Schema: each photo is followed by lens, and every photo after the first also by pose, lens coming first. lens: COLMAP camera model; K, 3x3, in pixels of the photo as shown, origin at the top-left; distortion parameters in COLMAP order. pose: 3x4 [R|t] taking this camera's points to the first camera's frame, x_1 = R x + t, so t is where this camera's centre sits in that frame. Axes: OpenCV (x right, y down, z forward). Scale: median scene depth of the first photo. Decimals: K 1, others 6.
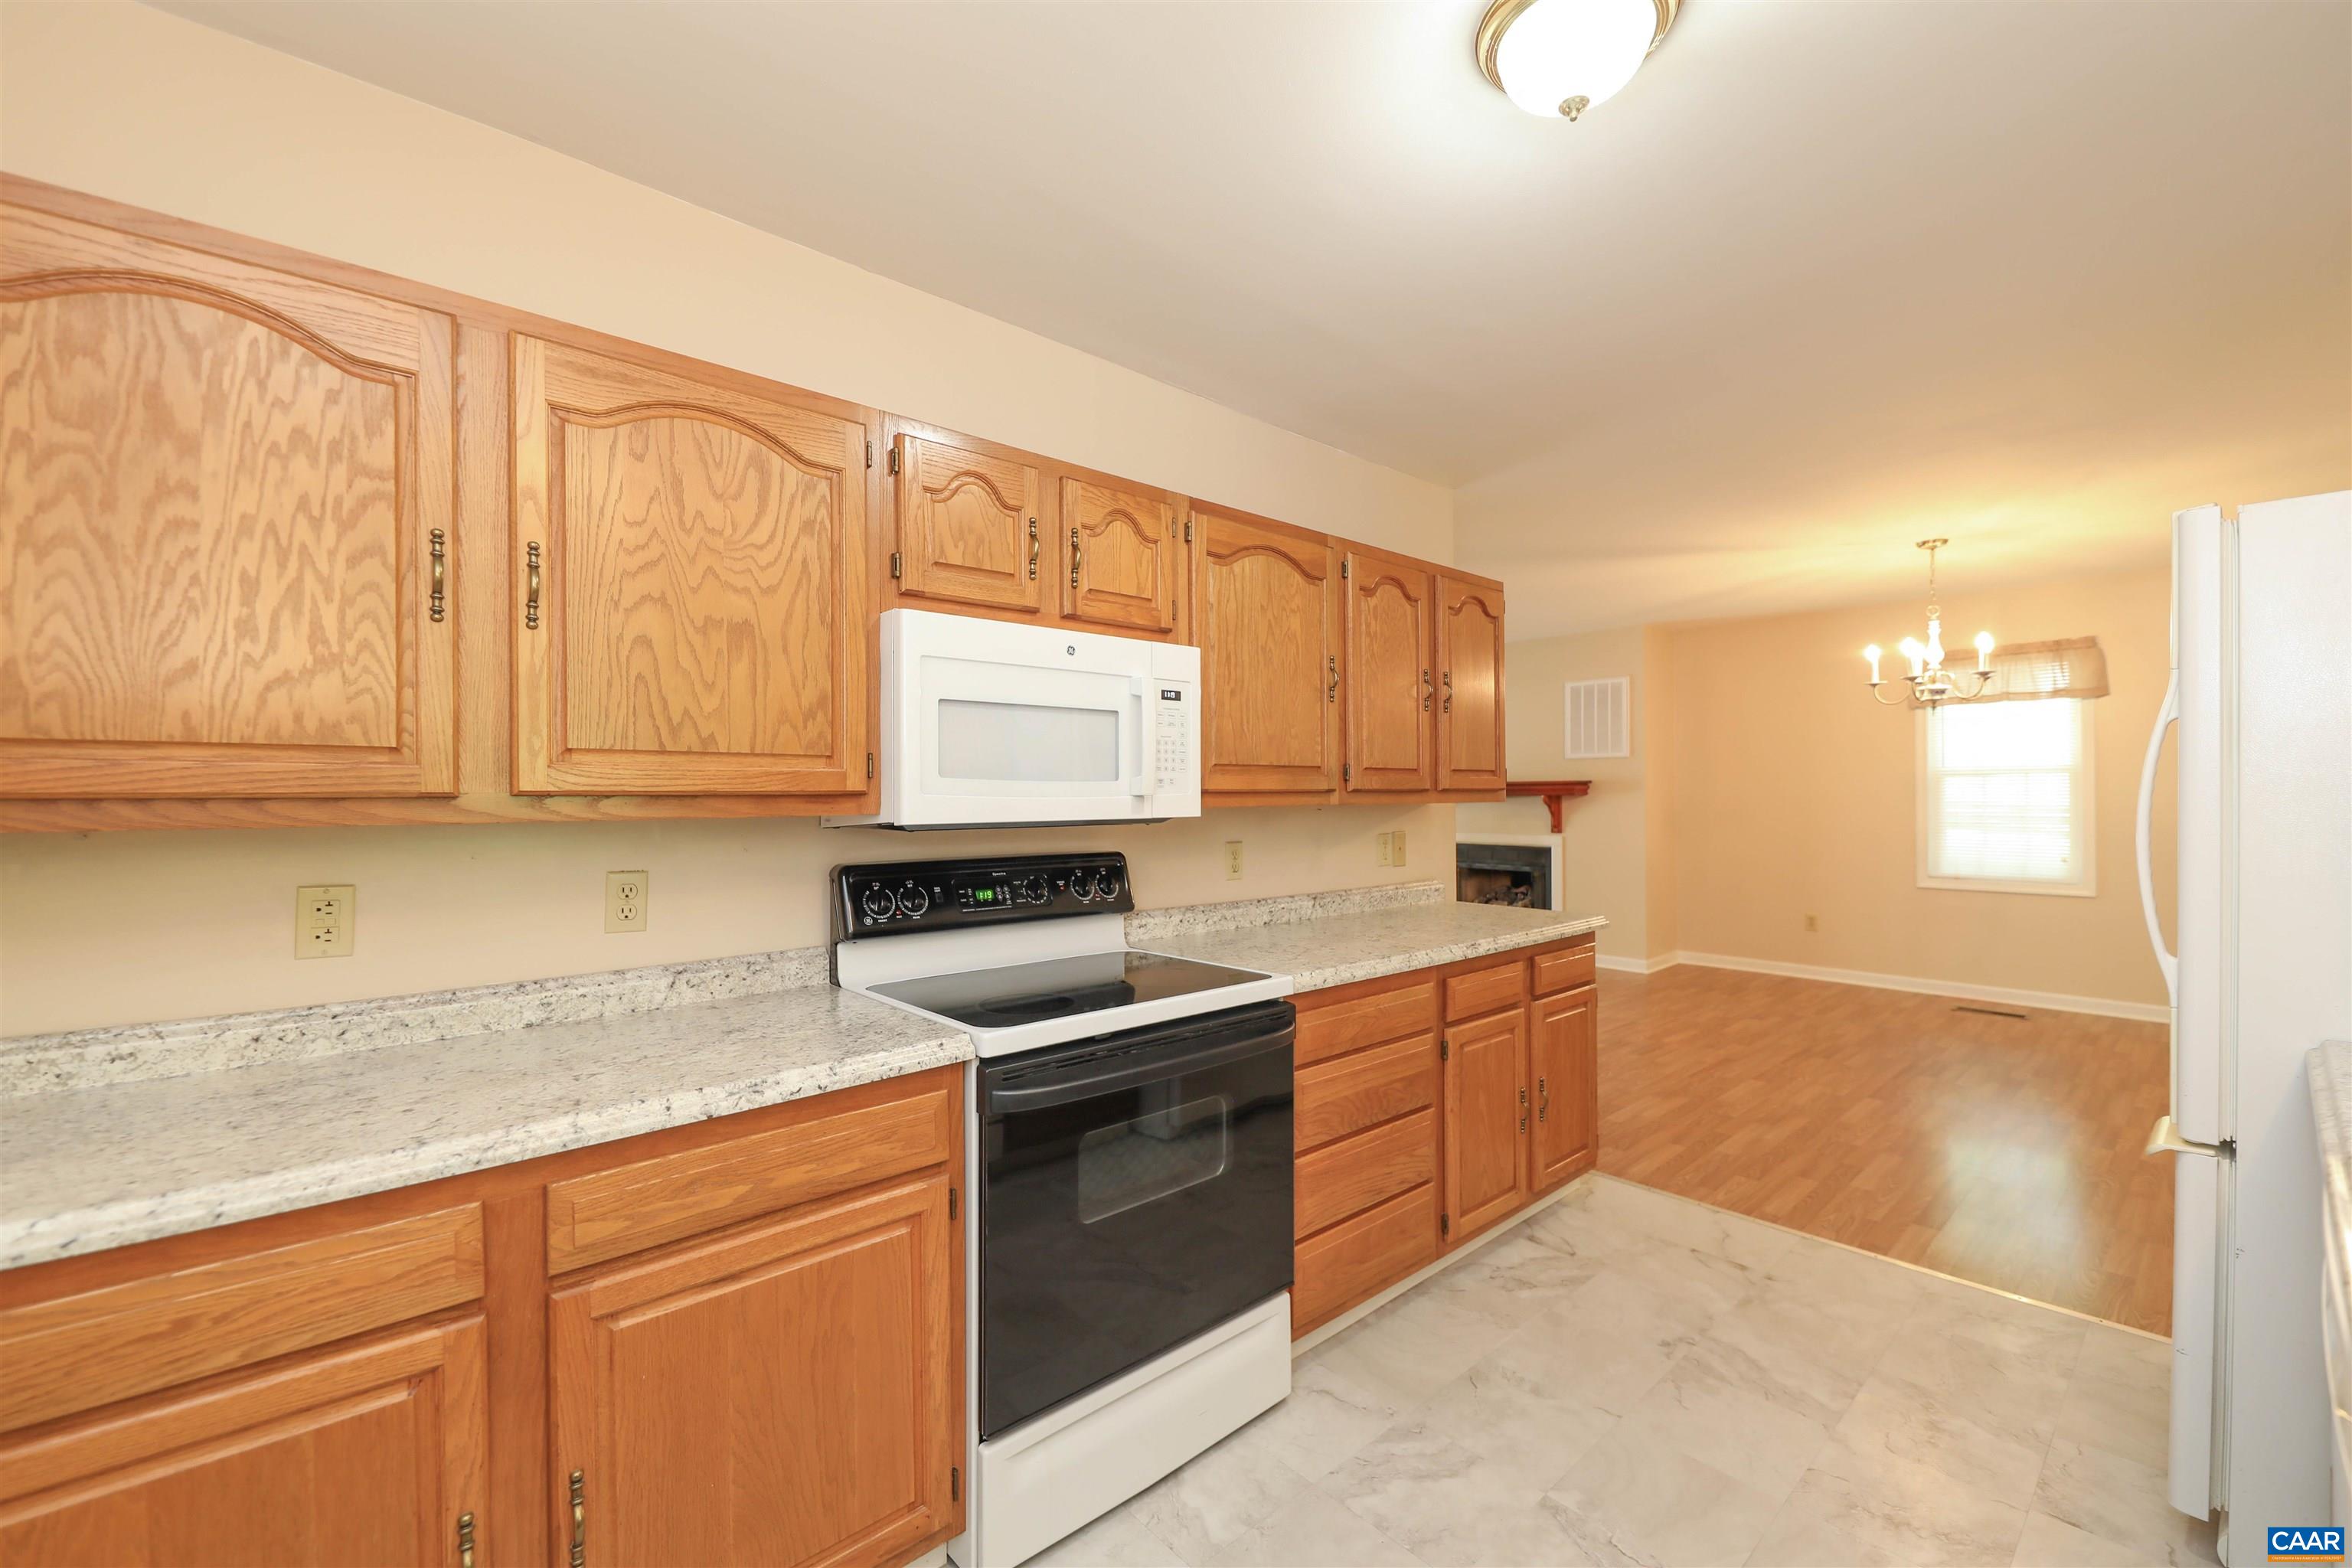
lens RADIAL K [[970.7, 0, 1150.6], [0, 970.7, 788.7], [0, 0, 1]] dist [0.012558, -0.006600]
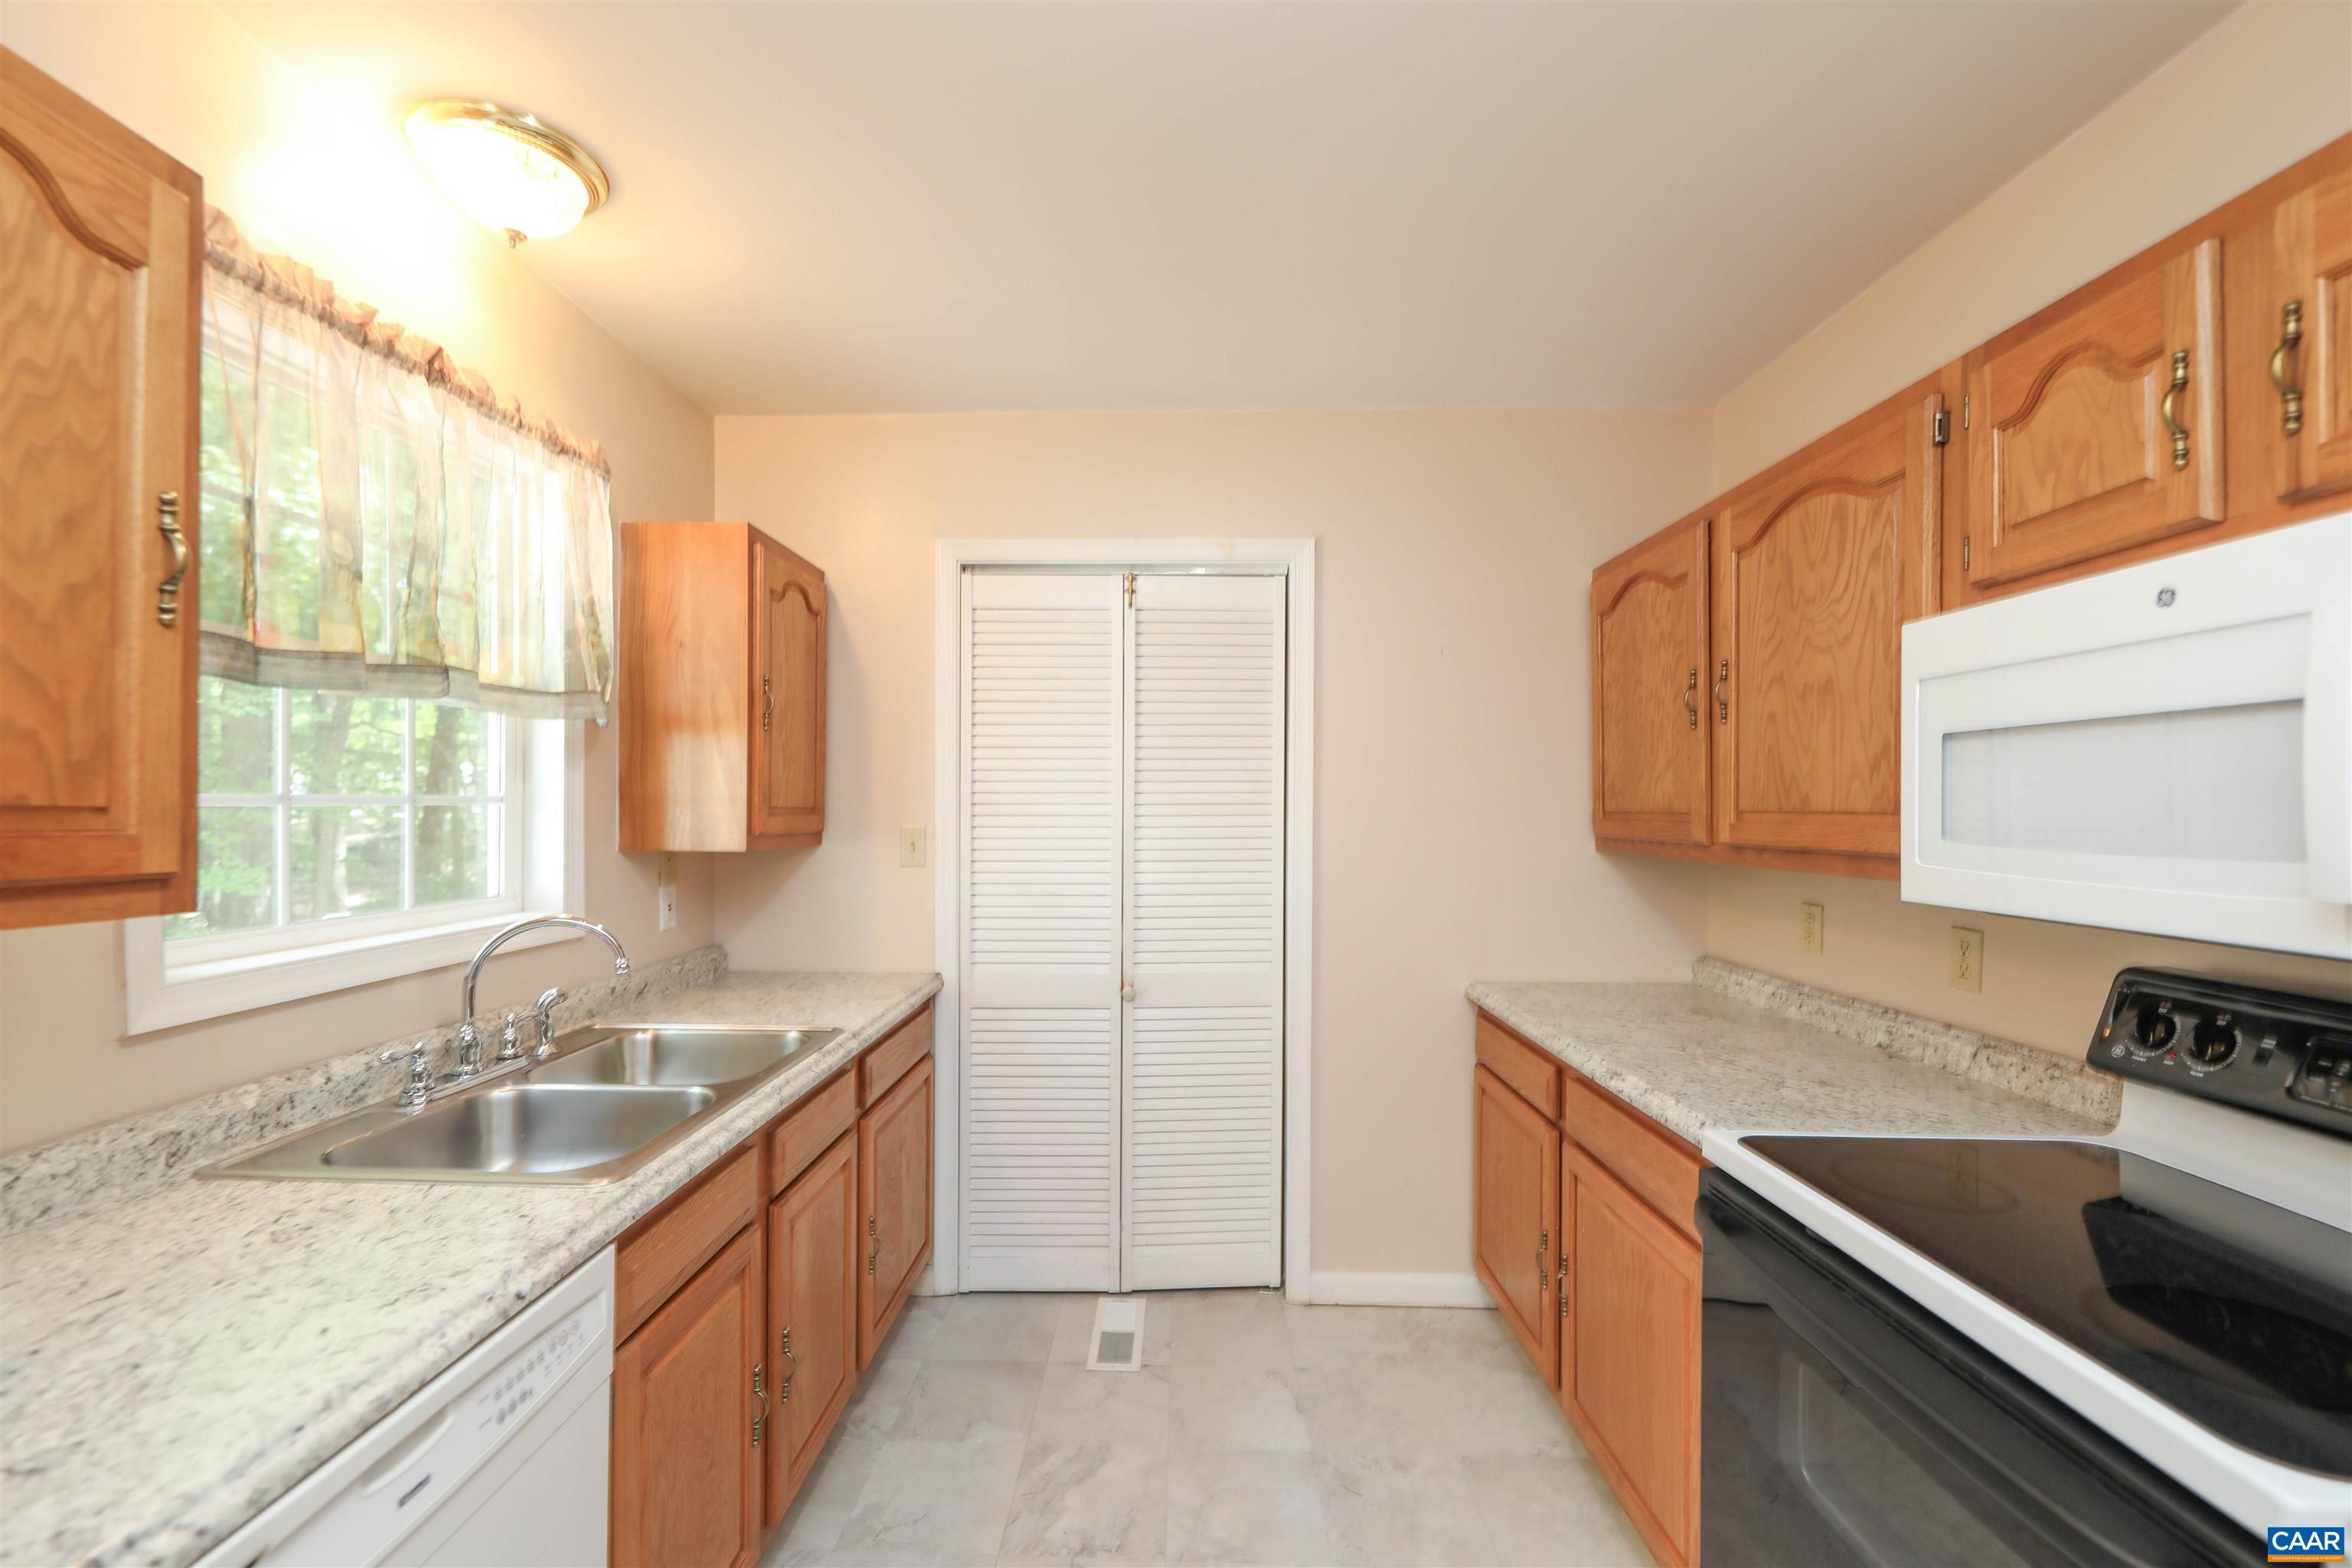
lens RADIAL K [[970.7, 0, 1173.5], [0, 970.7, 822.6], [0, 0, 1]] dist [0.012558, -0.006600]
pose [[-0.676053, 0.016977, -0.736658, 0.683725], [0.007308, 0.999840, 0.016336, -0.039871], [0.736817, 0.005661, -0.676069, 1.032141]]
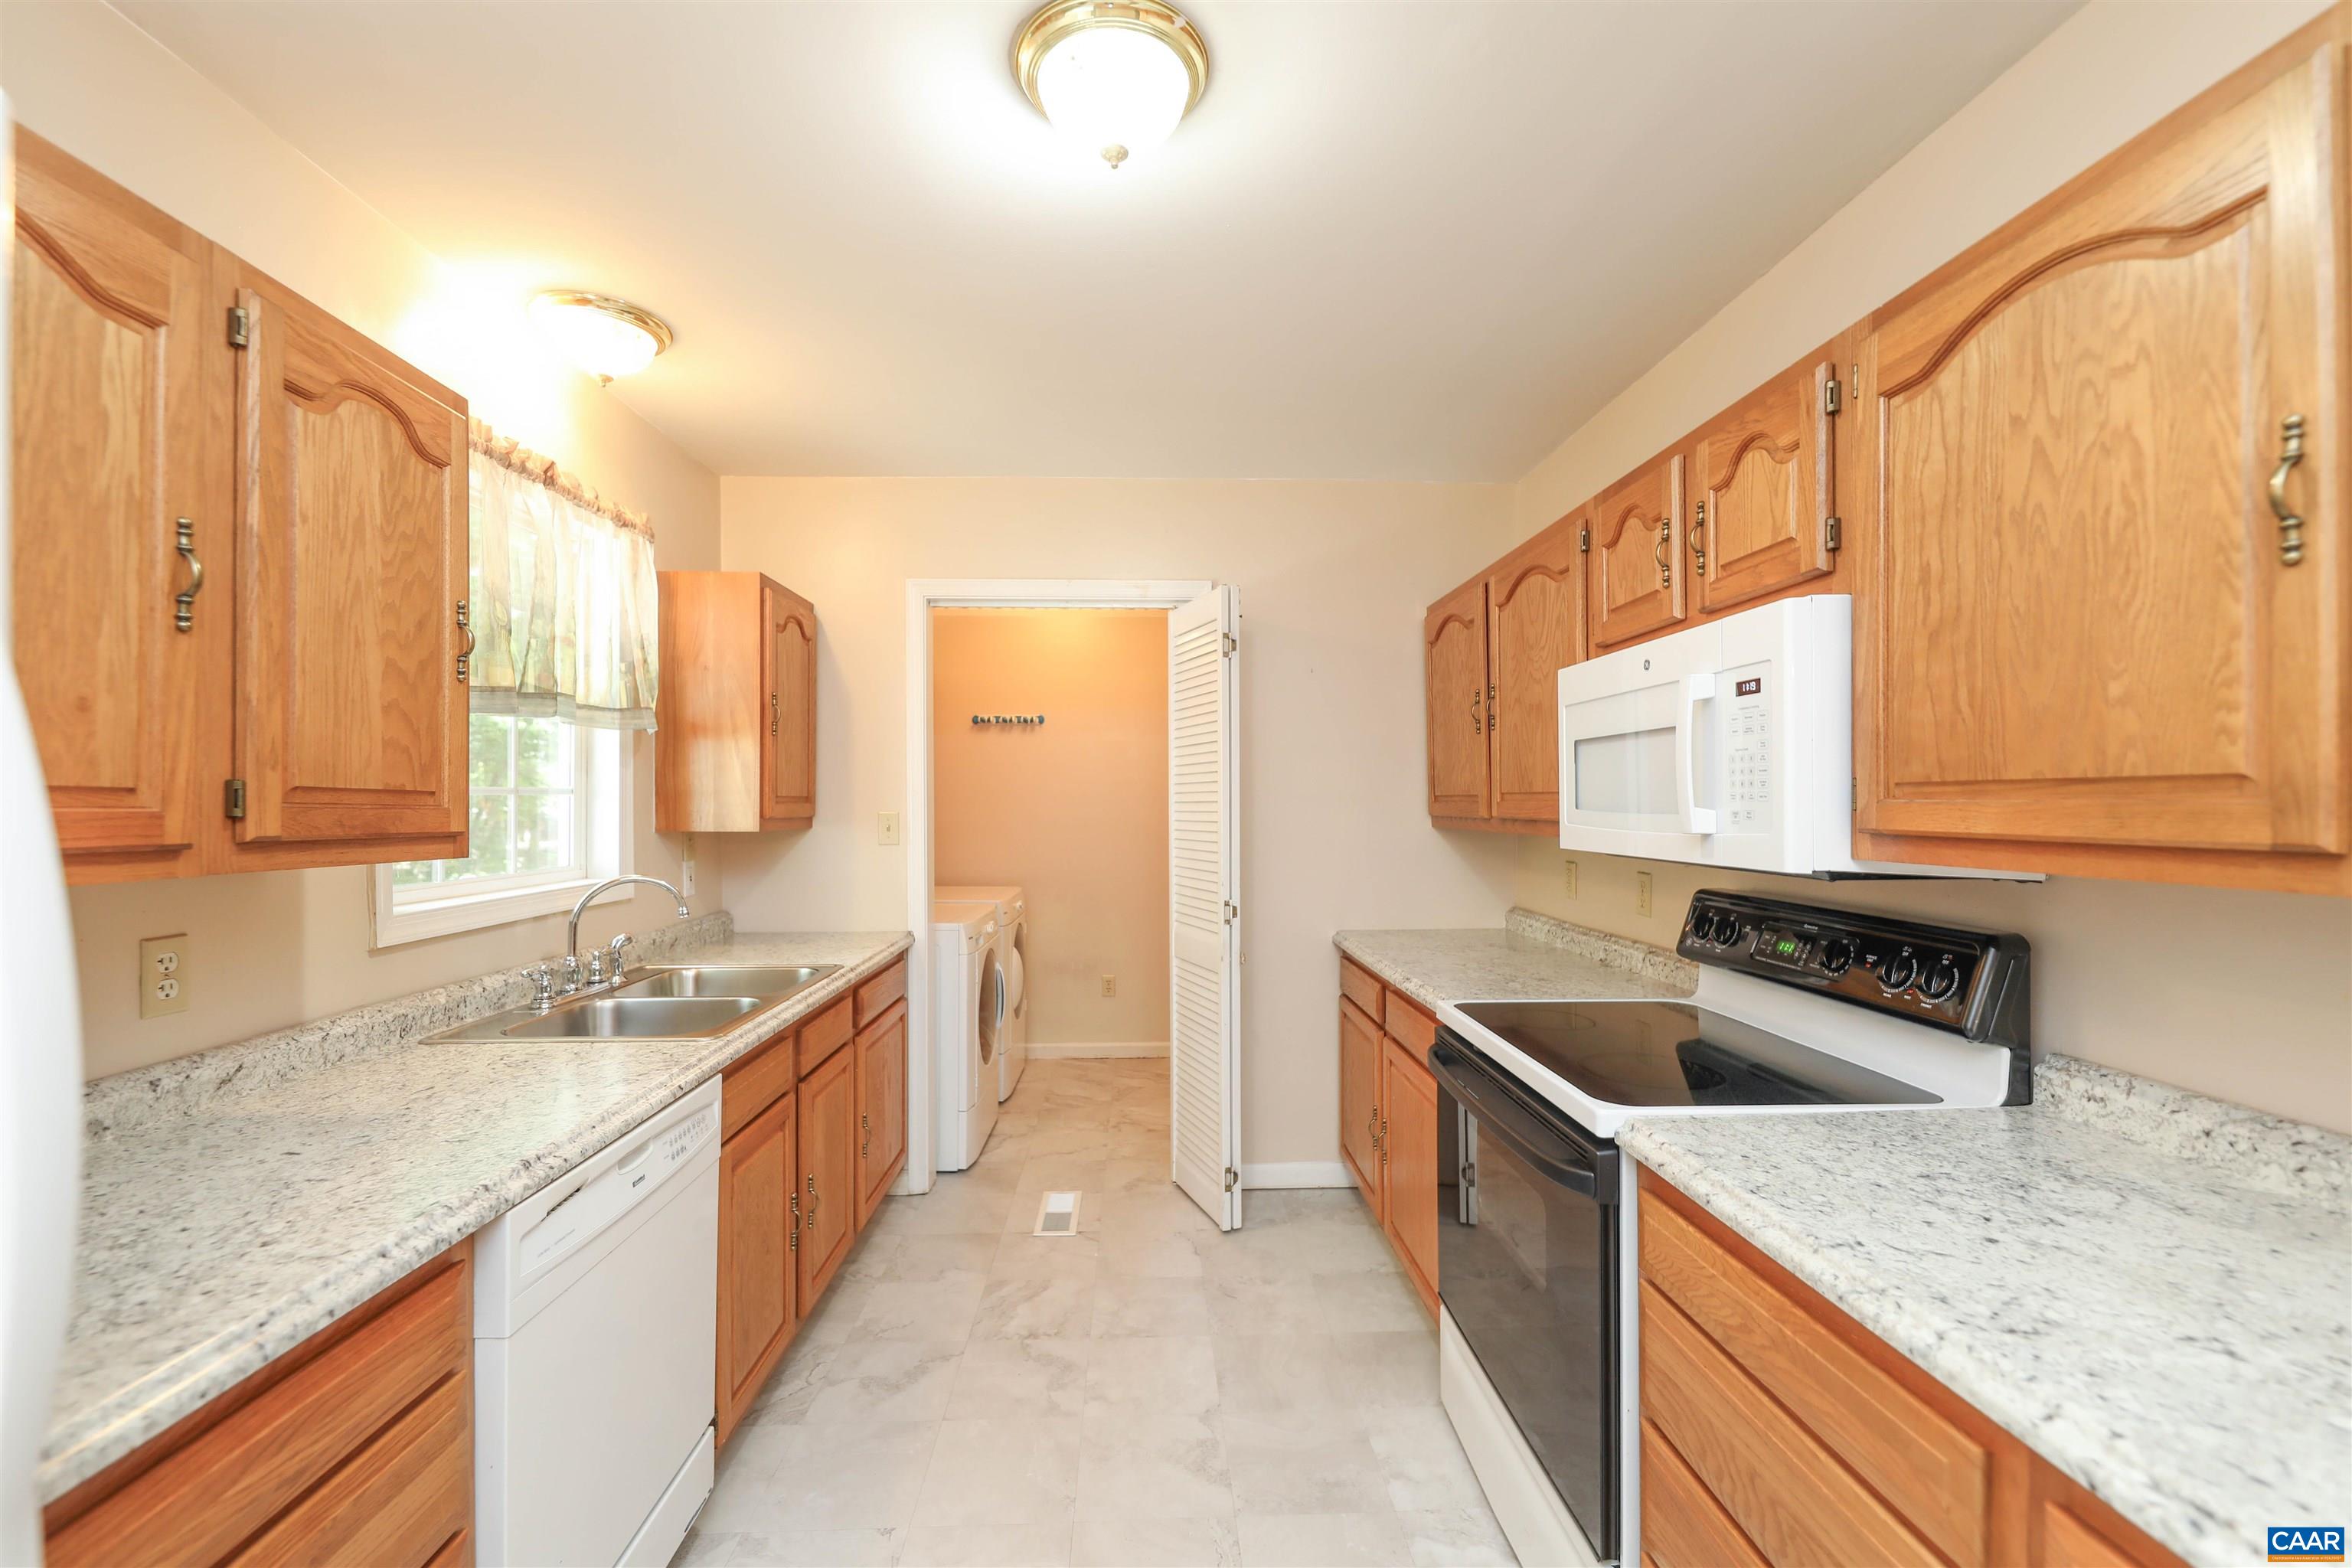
lens RADIAL K [[970.7, 0, 1195.0], [0, 970.7, 804.5], [0, 0, 1]] dist [0.012558, -0.006600]
pose [[-0.620482, 0.012098, -0.784128, 0.922332], [0.014622, 0.999886, 0.003856, -0.027102], [0.784085, -0.009073, -0.620587, 1.307025]]
